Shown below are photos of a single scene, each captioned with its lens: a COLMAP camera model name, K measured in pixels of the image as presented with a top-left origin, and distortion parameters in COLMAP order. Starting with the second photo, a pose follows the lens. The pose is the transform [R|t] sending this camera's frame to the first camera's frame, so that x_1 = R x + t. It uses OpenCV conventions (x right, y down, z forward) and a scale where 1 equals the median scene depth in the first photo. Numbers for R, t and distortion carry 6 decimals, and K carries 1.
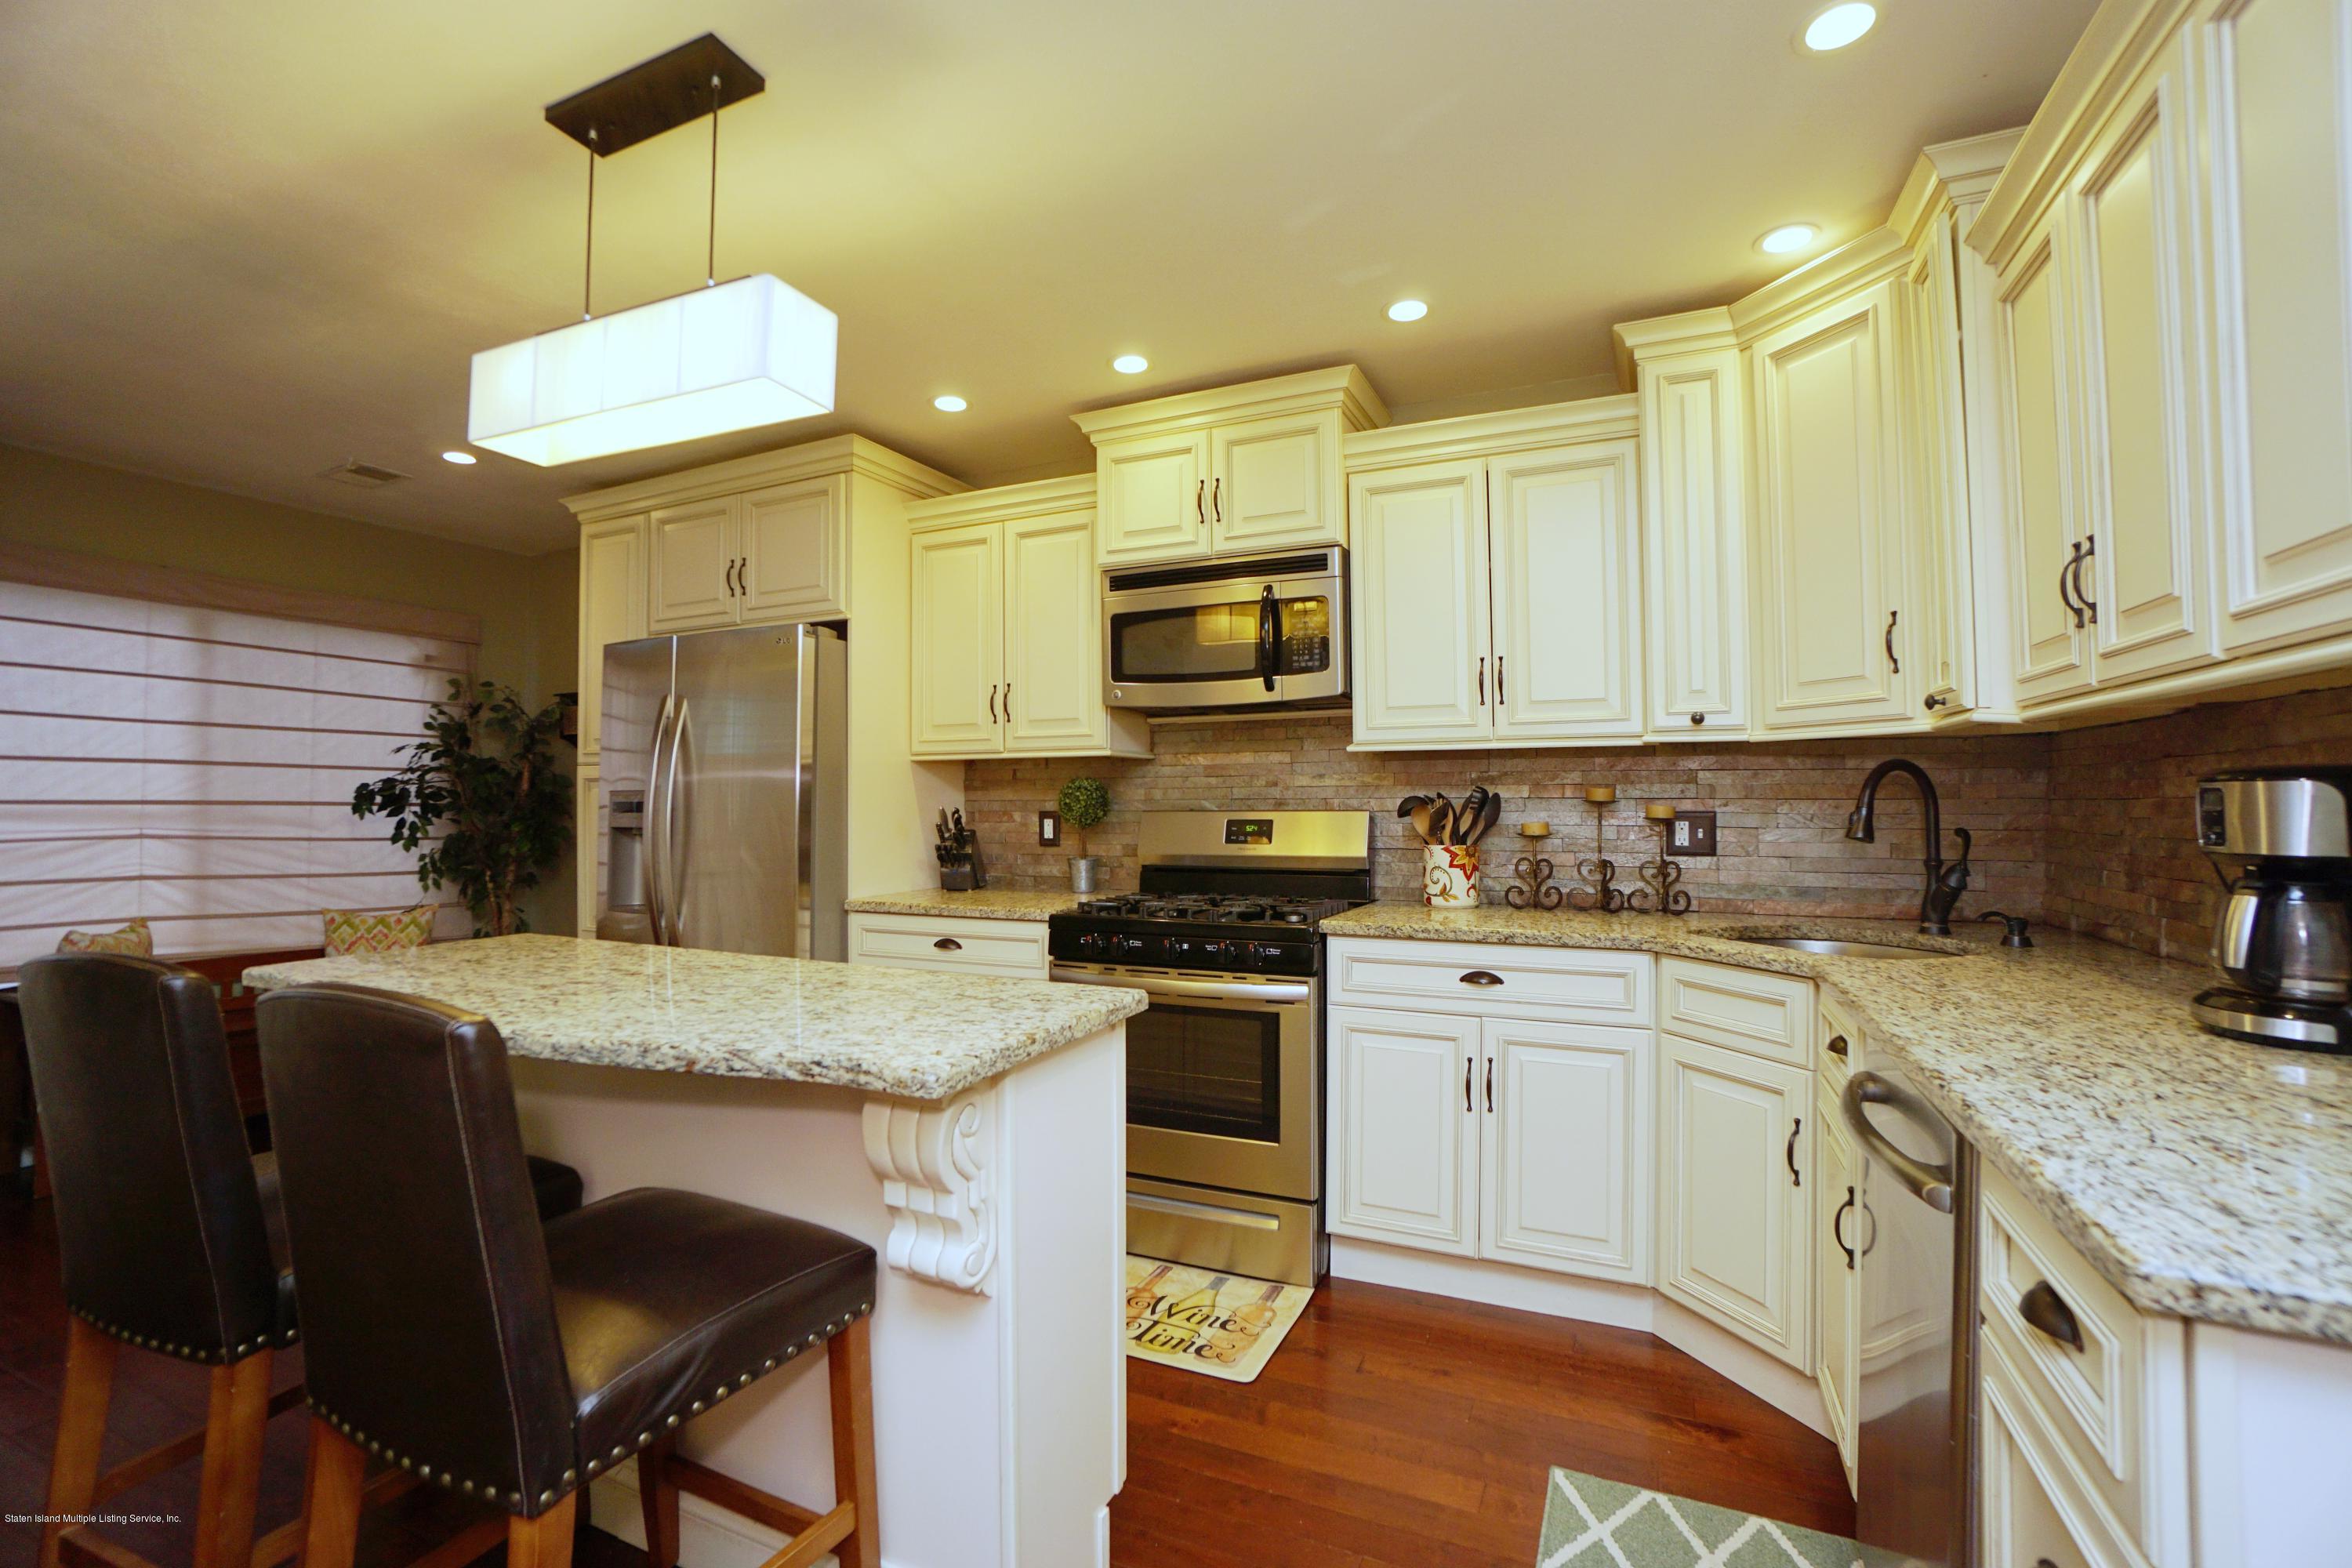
lens RADIAL K [[1036.9, 0, 1163.1], [0, 1036.9, 774.6], [0, 0, 1]] dist [-0.063498, 0.024031]
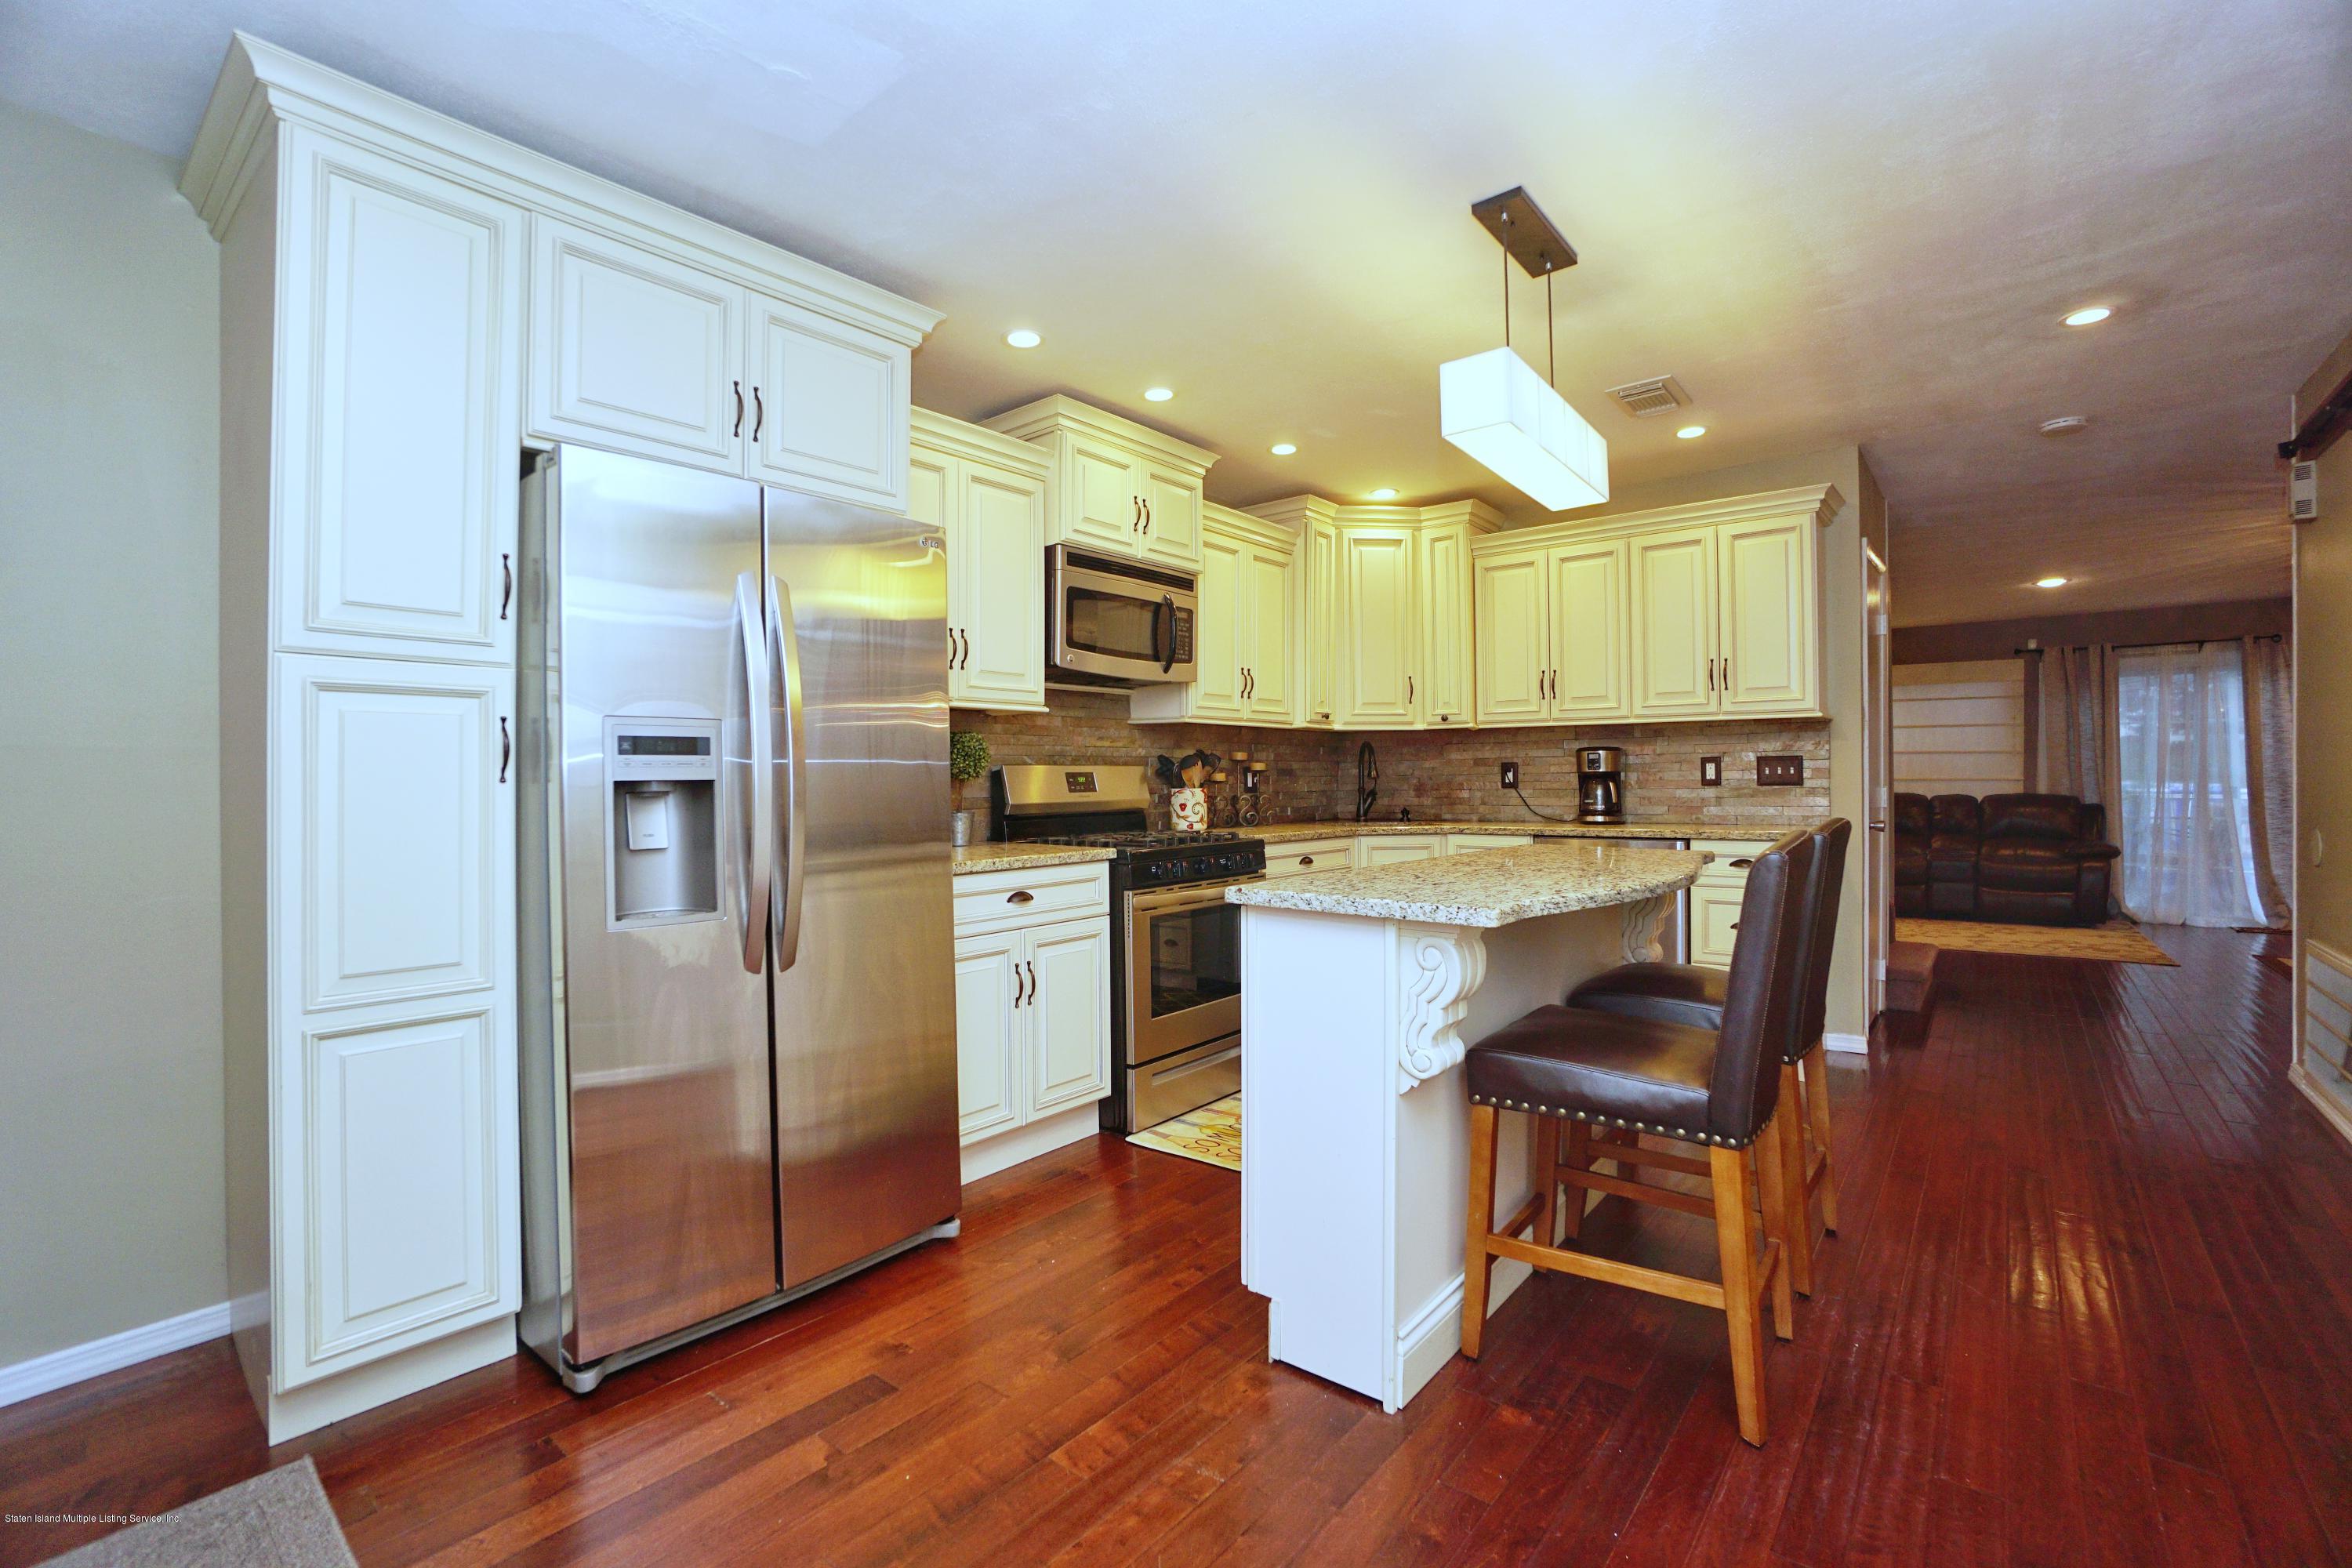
lens RADIAL K [[1036.9, 0, 1163.1], [0, 1036.9, 774.6], [0, 0, 1]] dist [-0.063498, 0.024031]
pose [[0.256494, 0.005180, 0.966532, -1.074545], [-0.019031, 0.999819, -0.000308, 0.045218], [-0.966358, -0.018315, 0.256546, 0.601760]]
